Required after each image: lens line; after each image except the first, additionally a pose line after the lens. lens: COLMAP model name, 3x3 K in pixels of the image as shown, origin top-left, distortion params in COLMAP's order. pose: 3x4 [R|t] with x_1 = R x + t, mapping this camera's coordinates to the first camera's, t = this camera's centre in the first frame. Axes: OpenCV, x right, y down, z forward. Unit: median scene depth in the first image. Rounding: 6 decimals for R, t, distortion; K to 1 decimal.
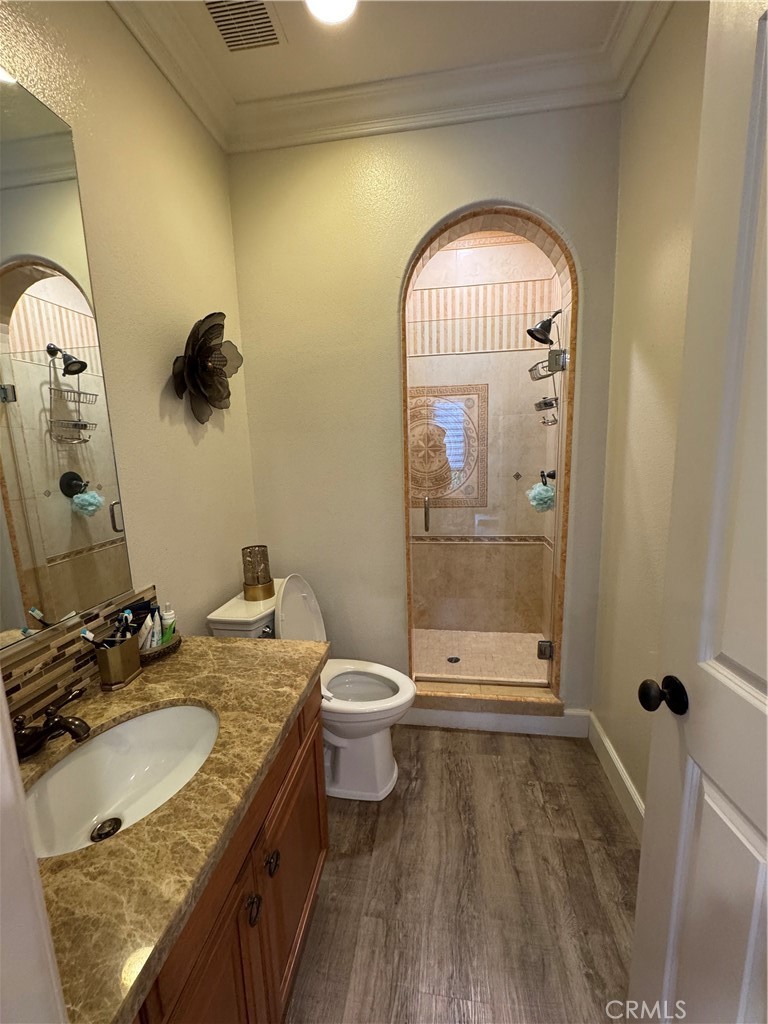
lens RADIAL K [[407.2, 0, 384.7], [0, 407.2, 512.5], [0, 0, 1]] dist [-0.006666, 0.000246]
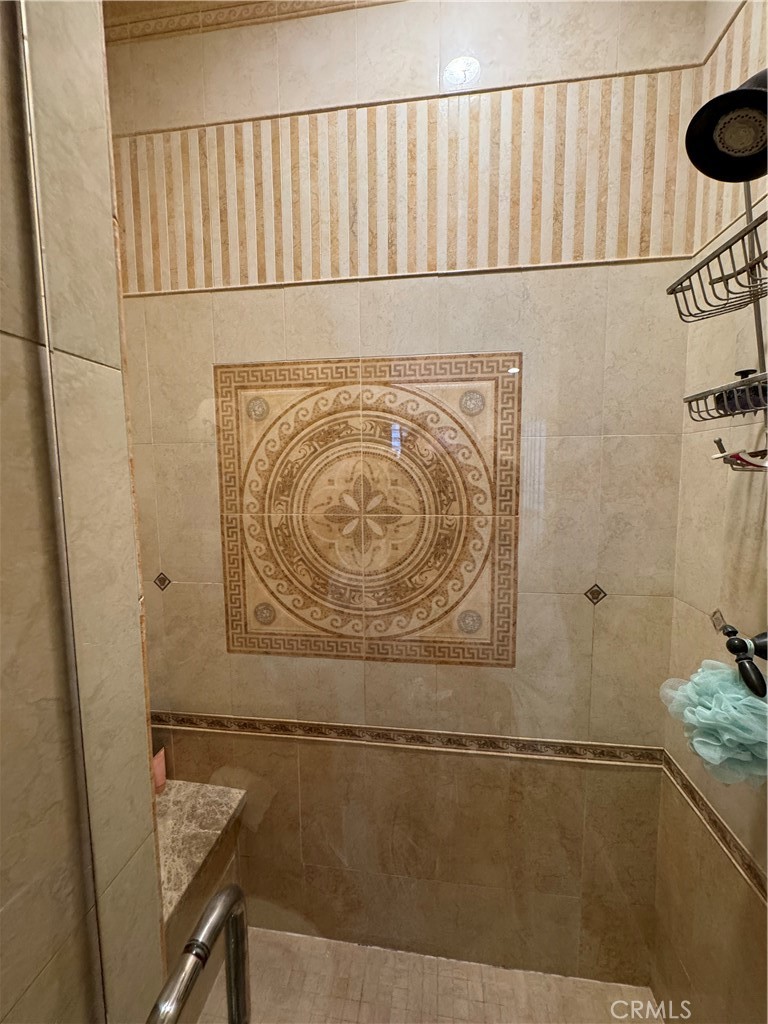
lens RADIAL K [[407.2, 0, 385.3], [0, 407.2, 511.4], [0, 0, 1]] dist [-0.006666, 0.000246]
pose [[0.999698, 0.020568, 0.013466, 0.123981], [-0.019678, 0.997806, -0.063211, -0.141095], [-0.014736, 0.062927, 0.997909, 0.628245]]
